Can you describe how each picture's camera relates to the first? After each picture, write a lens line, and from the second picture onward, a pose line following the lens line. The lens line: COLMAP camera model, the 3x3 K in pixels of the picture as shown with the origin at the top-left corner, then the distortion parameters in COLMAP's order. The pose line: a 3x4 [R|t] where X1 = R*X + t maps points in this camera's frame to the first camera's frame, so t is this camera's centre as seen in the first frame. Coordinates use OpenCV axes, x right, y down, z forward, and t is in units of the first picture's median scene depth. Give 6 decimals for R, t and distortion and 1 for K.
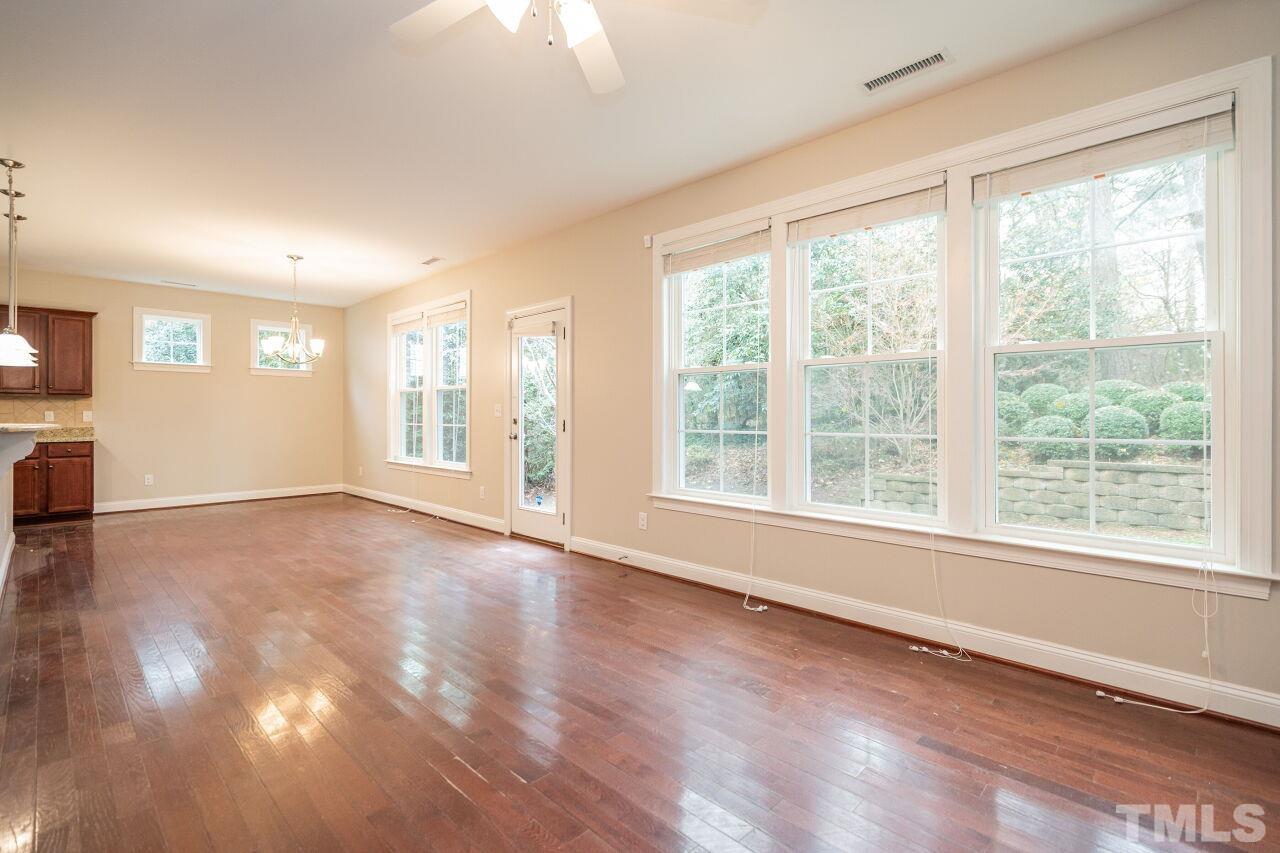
lens RADIAL K [[593.7, 0, 642.2], [0, 593.7, 414.1], [0, 0, 1]] dist [0.016207, -0.003152]
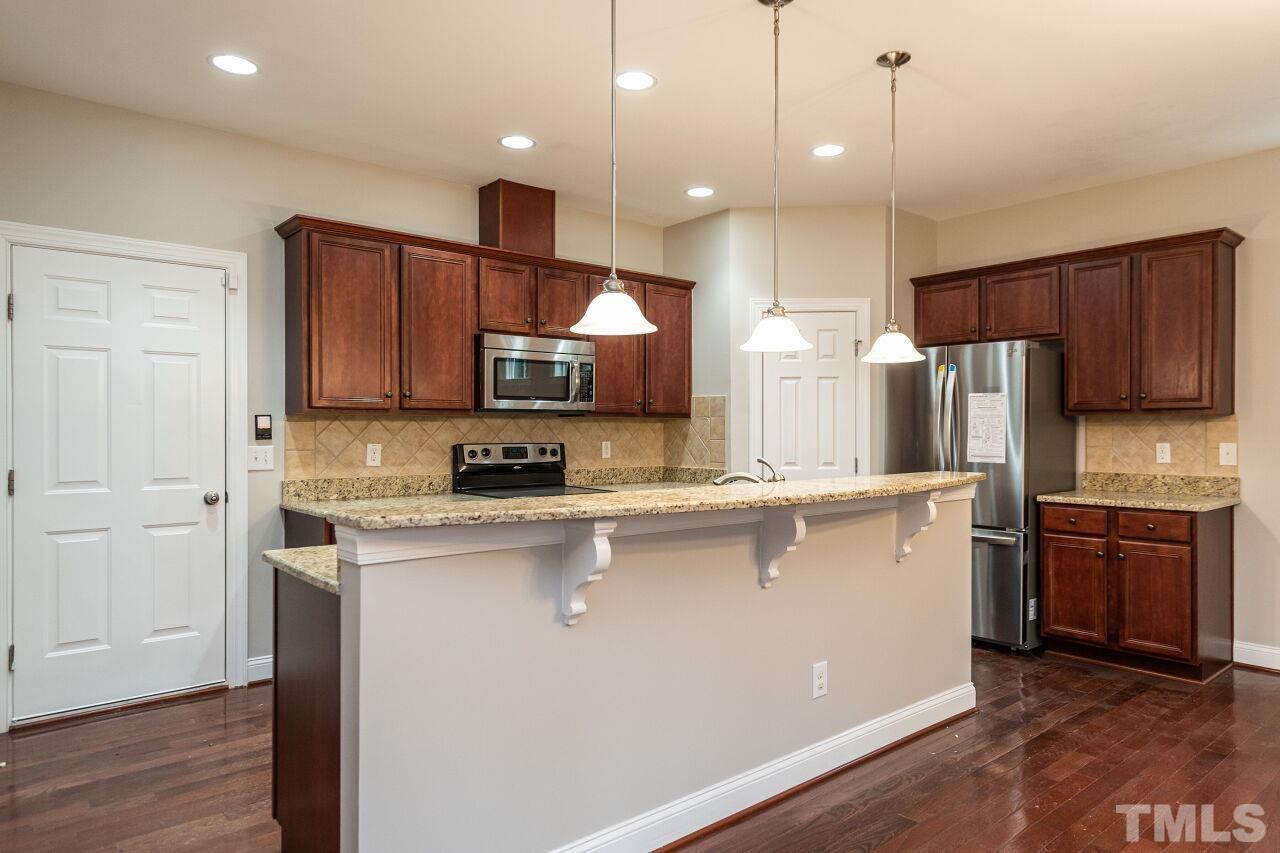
lens RADIAL K [[816.9, 0, 651.6], [0, 816.9, 437.3], [0, 0, 1]] dist [0.014835, -0.002526]
pose [[-0.073286, 0.010488, -0.997256, -0.238756], [0.003989, 0.999940, 0.010223, -0.017450], [0.997303, -0.003229, -0.073323, 0.579134]]
